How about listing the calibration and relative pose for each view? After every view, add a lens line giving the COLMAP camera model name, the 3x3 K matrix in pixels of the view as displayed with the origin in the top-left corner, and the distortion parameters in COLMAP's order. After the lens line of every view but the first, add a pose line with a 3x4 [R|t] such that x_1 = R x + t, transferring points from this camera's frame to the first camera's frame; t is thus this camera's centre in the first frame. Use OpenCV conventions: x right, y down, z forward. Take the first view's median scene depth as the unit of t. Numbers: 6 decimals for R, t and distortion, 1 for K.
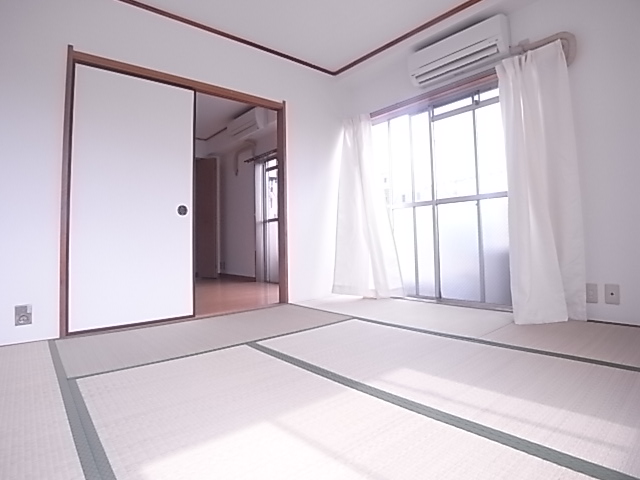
lens RADIAL K [[351.0, 0, 320.0], [0, 351.0, 240.0], [0, 0, 1]] dist [-0.050149, -0.000459]
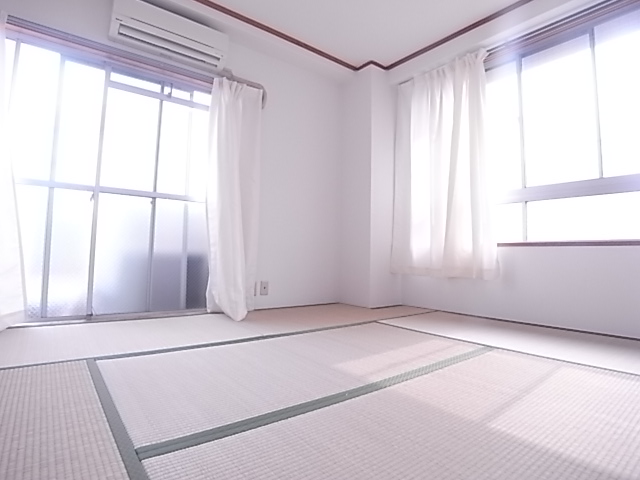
lens RADIAL K [[351.0, 0, 320.0], [0, 351.0, 240.0], [0, 0, 1]] dist [-0.050149, -0.000459]
pose [[0.069485, 0.065741, 0.995414, -0.416277], [-0.034896, 0.997376, -0.063435, 0.036749], [-0.996972, -0.030328, 0.071597, 0.511431]]
